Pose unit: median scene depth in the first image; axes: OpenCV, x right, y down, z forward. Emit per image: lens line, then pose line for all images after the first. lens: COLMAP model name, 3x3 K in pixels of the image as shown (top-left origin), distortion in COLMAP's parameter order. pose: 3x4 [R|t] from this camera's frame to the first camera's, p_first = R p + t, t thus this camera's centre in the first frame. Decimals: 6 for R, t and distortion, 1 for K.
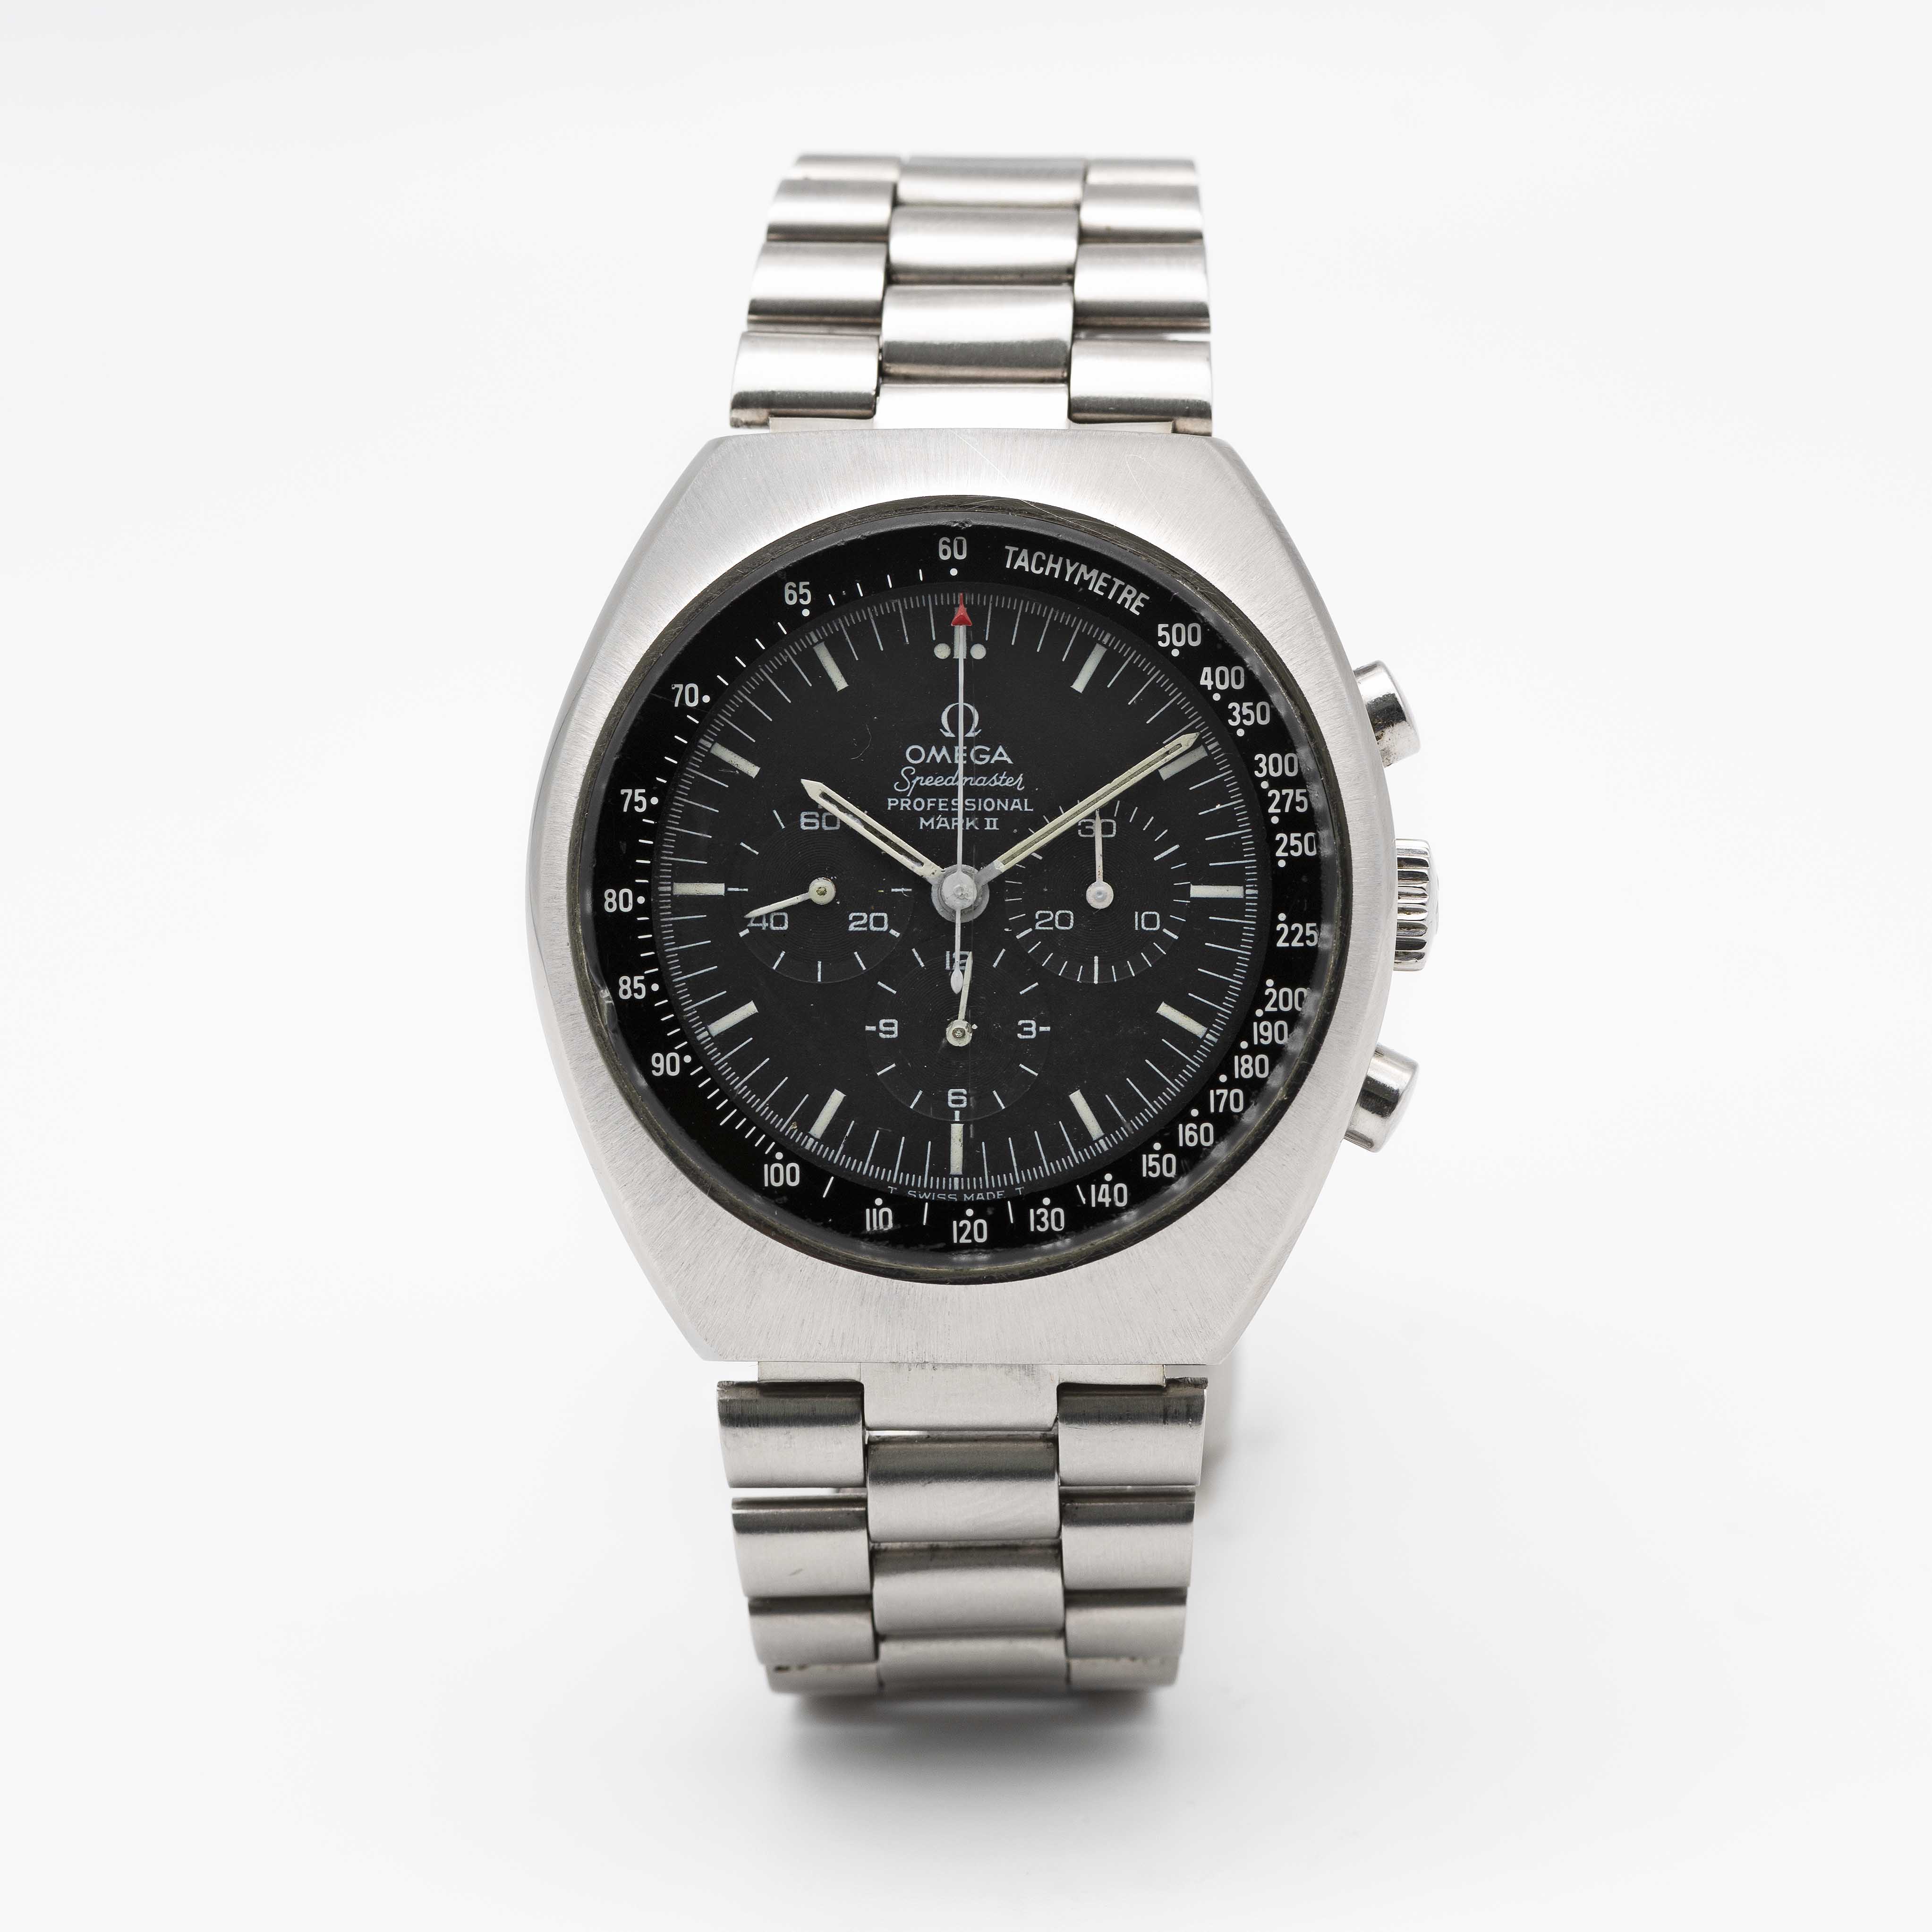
lens RADIAL K [[10903.0, 0, 966.0], [0, 10903.0, 966.0], [0, 0, 1]] dist [0.565693, -229.468904]
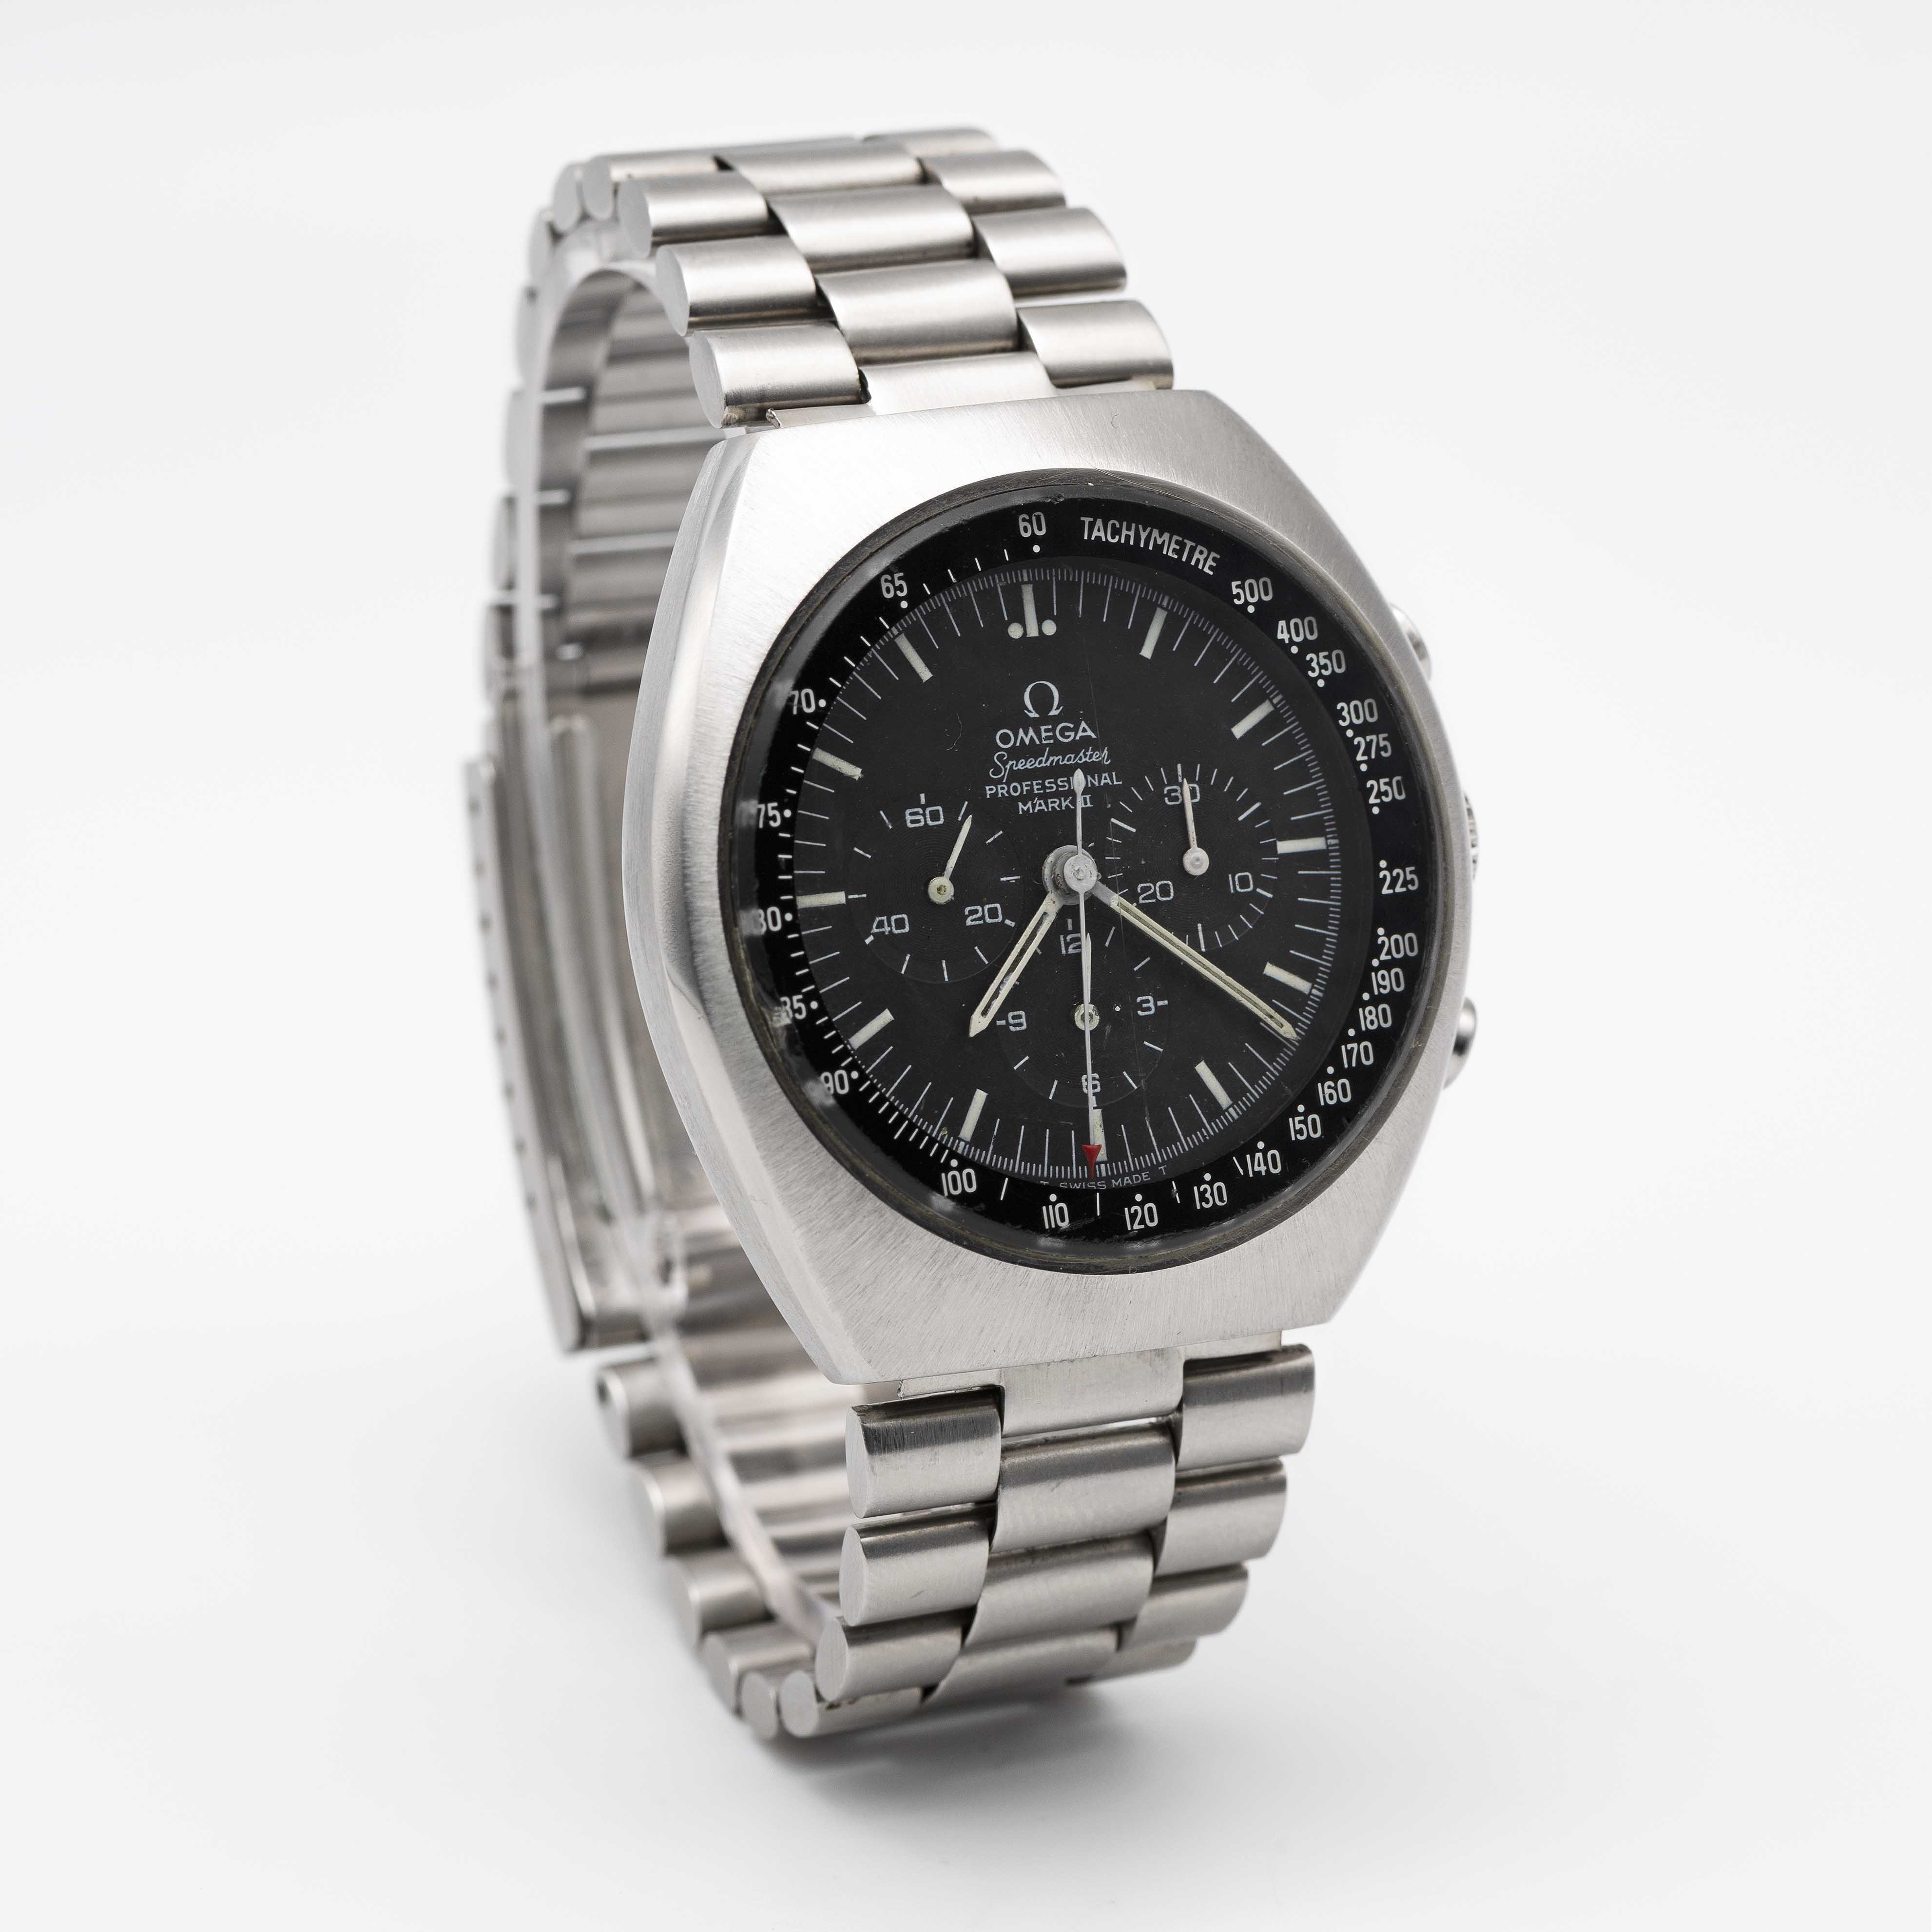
lens RADIAL K [[10903.0, 0, 966.0], [0, 10903.0, 966.0], [0, 0, 1]] dist [0.565693, -229.468904]
pose [[0.893150, -0.109996, 0.436100, -0.436891], [0.102479, 0.993898, 0.040804, -0.039493], [-0.437927, 0.008247, 0.898973, 0.125205]]
